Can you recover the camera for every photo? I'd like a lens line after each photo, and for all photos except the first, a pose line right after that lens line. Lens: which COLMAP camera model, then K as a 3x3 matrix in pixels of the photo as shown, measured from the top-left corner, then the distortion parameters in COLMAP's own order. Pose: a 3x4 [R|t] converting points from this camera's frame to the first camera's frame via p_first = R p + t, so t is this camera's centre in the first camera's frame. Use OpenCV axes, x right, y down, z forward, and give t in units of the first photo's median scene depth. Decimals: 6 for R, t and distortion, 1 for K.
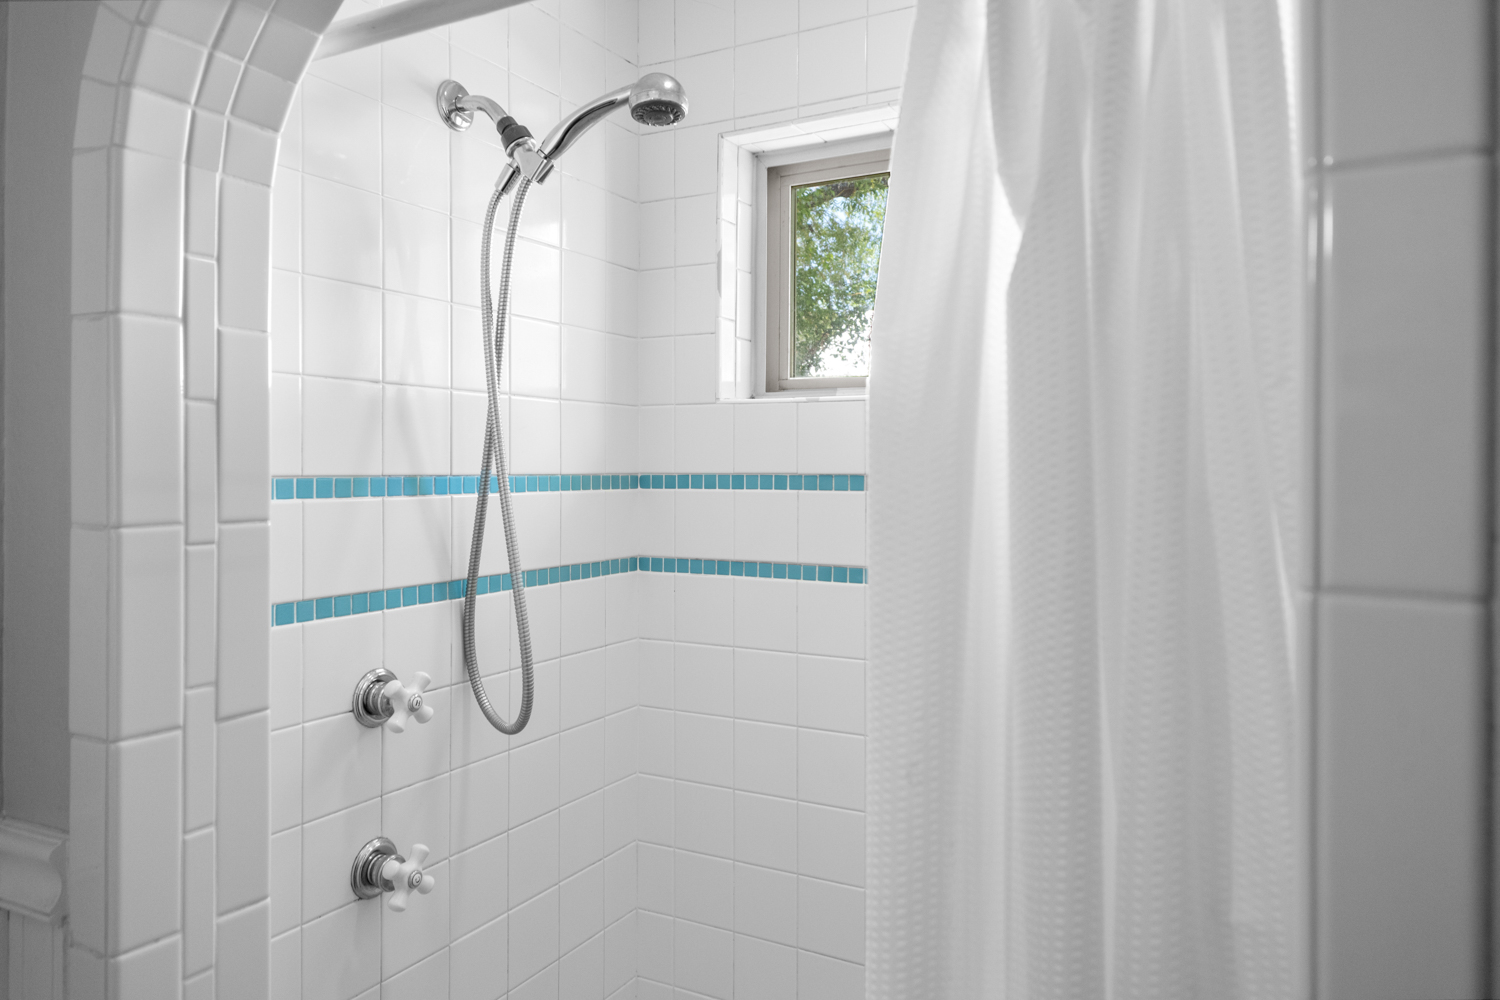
lens RADIAL K [[1060.0, 0, 750.1], [0, 1060.0, 492.3], [0, 0, 1]] dist [0.000180, 0.000246]
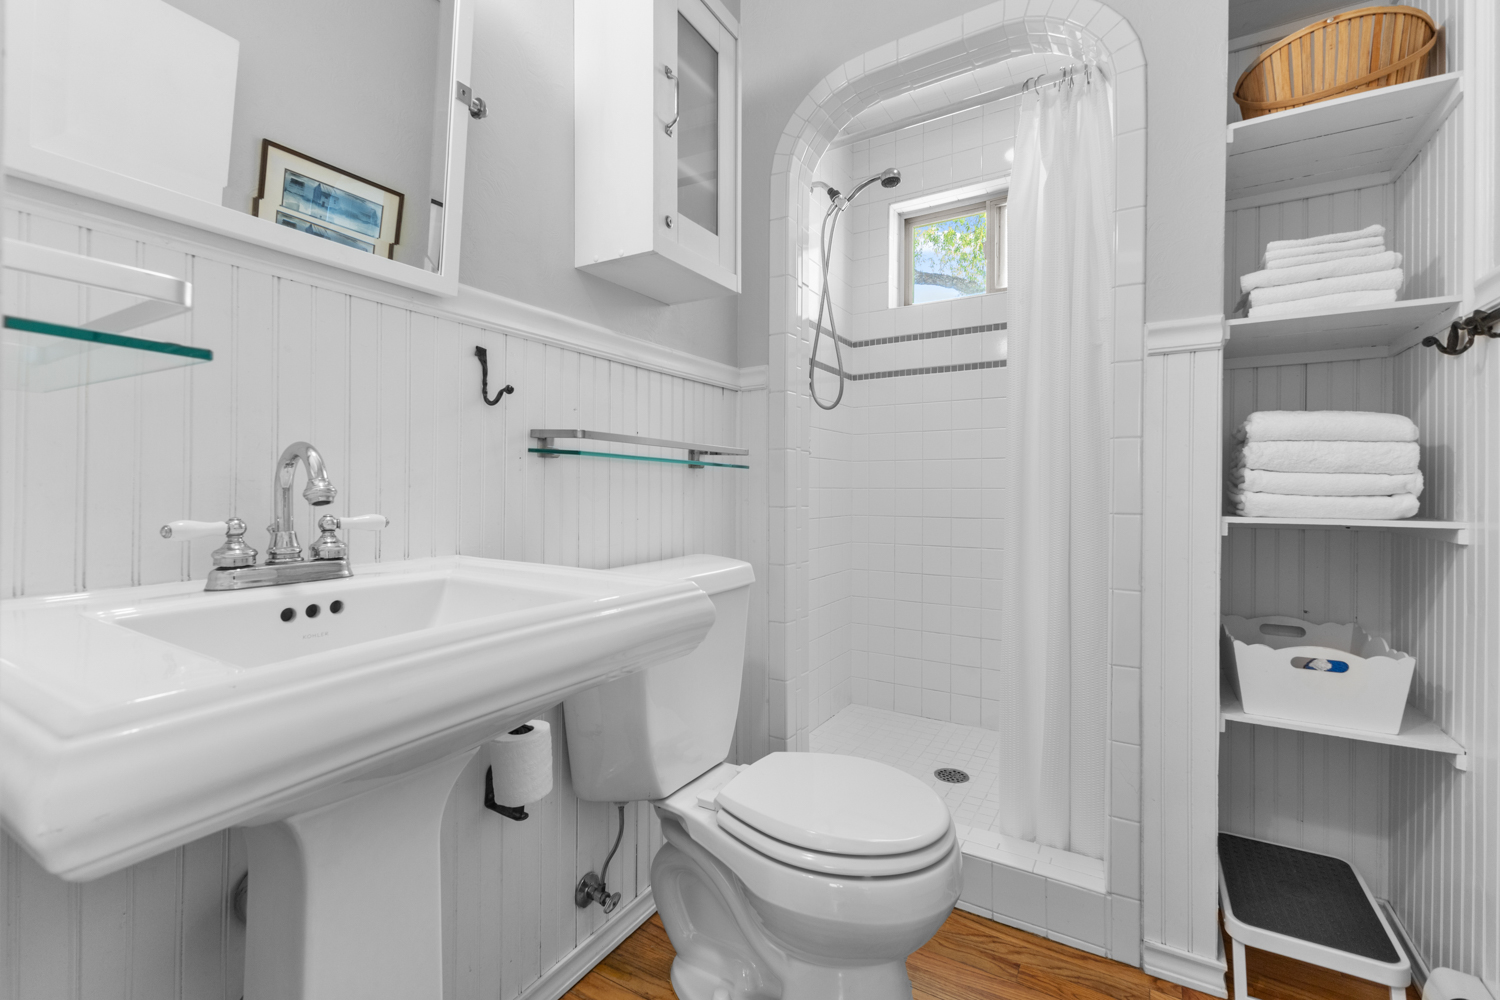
lens RADIAL K [[653.5, 0, 745.8], [0, 653.5, 497.2], [0, 0, 1]] dist [0.013559, -0.002588]
pose [[0.998182, 0.002302, -0.060233, -0.344888], [-0.002520, 0.999991, -0.003547, 0.465980], [0.060224, 0.003693, 0.998178, -0.733005]]
